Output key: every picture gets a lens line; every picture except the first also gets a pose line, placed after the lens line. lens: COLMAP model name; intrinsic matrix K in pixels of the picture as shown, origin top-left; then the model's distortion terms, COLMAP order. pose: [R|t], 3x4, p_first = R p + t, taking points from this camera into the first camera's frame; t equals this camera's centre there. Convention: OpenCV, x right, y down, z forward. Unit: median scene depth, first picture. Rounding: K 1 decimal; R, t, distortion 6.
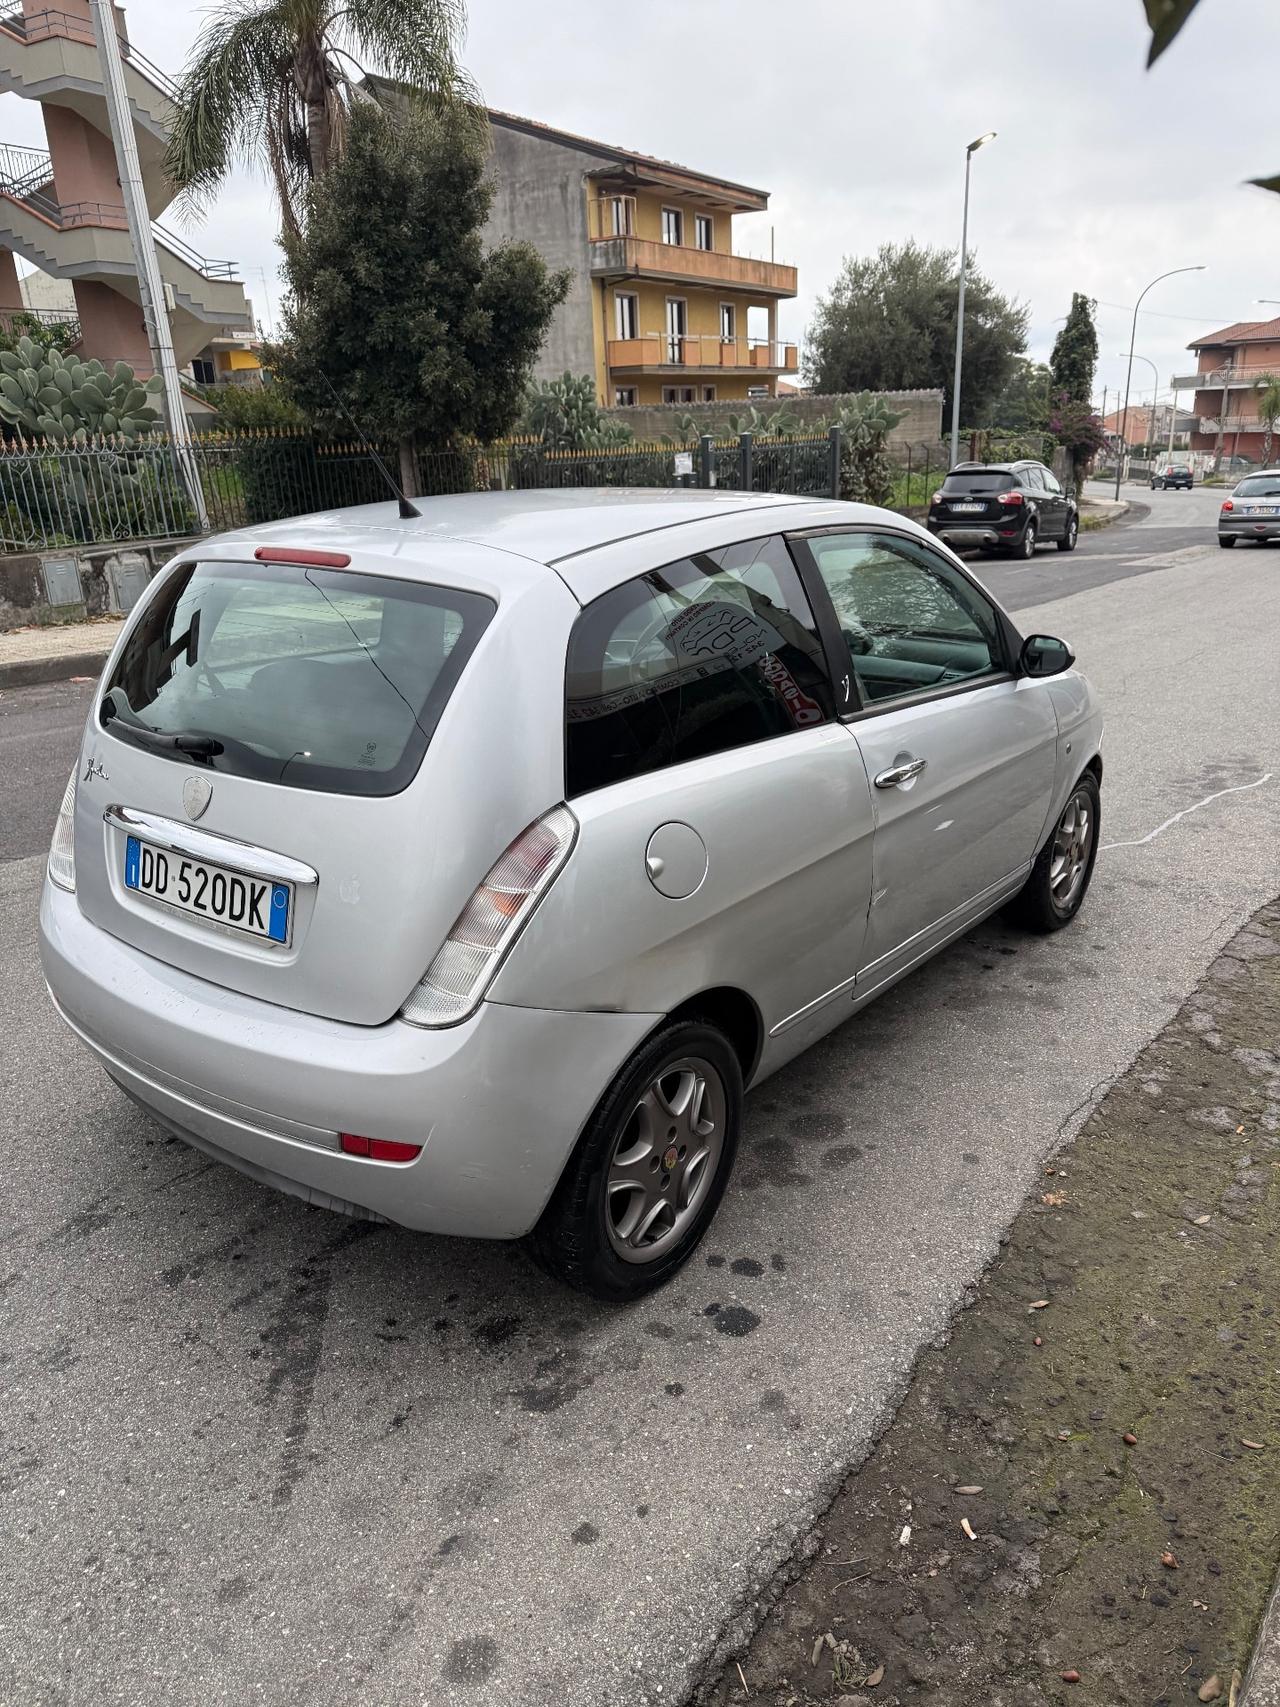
lens RADIAL K [[1198.7, 0, 636.7], [0, 1198.7, 868.8], [0, 0, 1]] dist [0.028934, -0.035664]
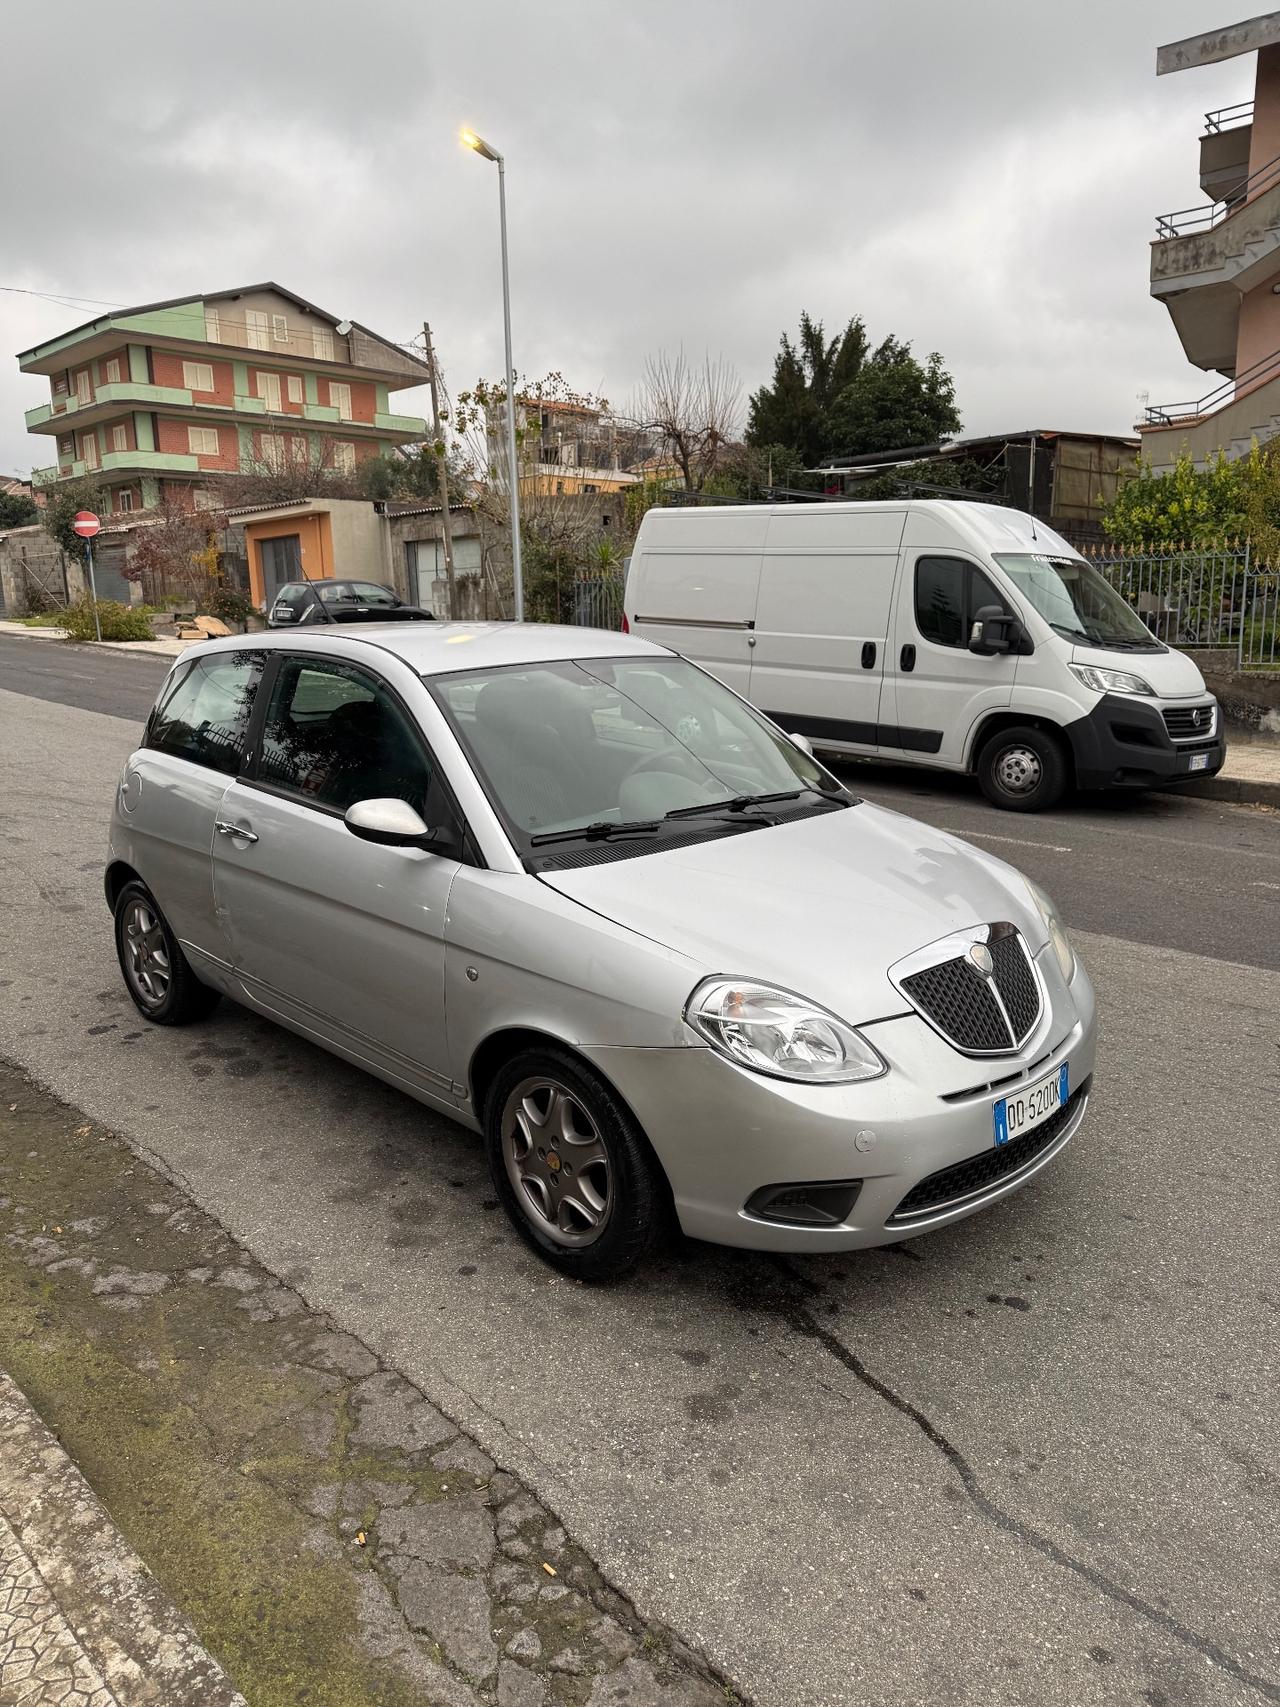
lens RADIAL K [[1198.7, 0, 632.1], [0, 1198.7, 866.0], [0, 0, 1]] dist [0.028934, -0.035664]
pose [[-0.151318, 0.238504, -0.959280, 0.196745], [-0.319927, 0.906404, 0.275824, -0.075703], [0.935280, 0.348637, -0.060852, 0.205694]]
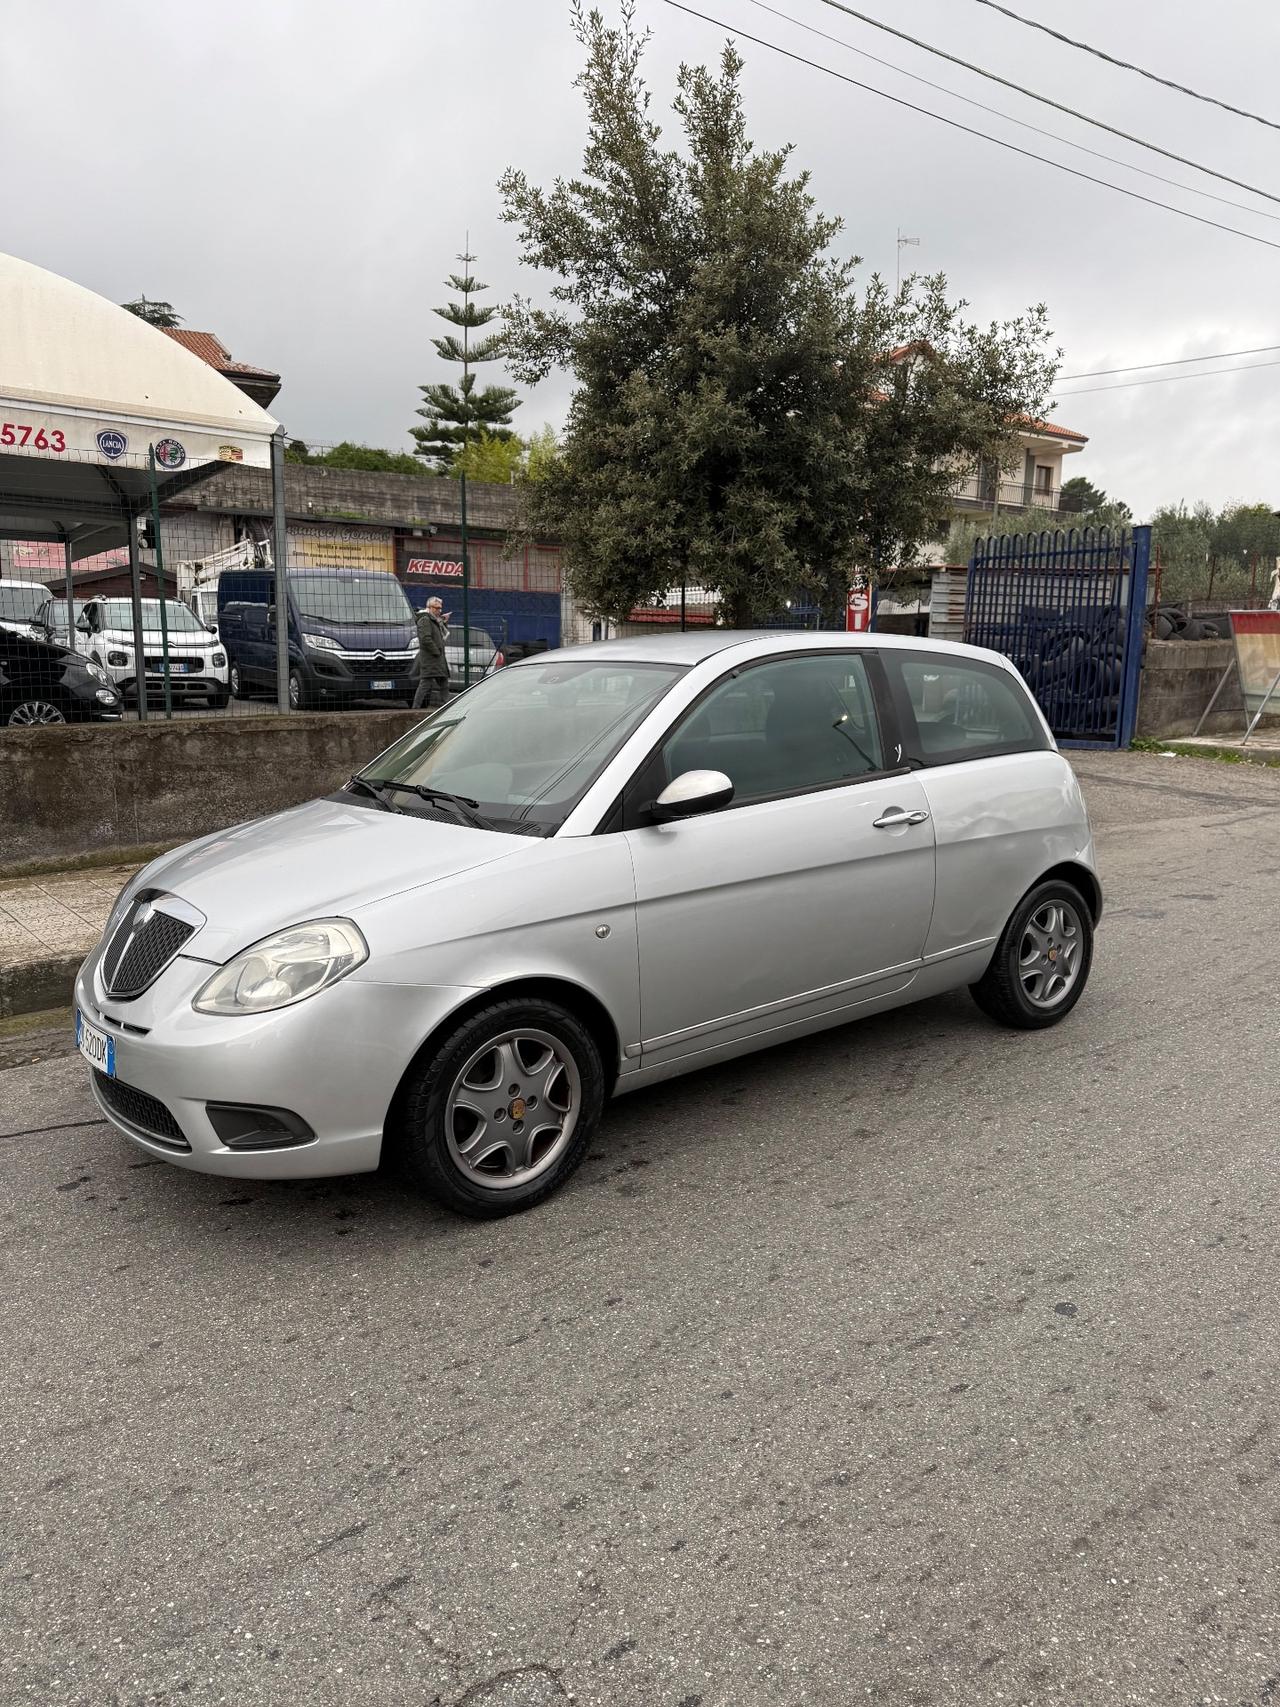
lens RADIAL K [[1198.7, 0, 634.2], [0, 1198.7, 876.5], [0, 0, 1]] dist [0.028934, -0.035664]
pose [[-0.966085, -0.025493, 0.256964, -0.040739], [0.105232, 0.869868, 0.481930, -0.112820], [-0.235811, 0.492626, -0.837683, 0.351231]]
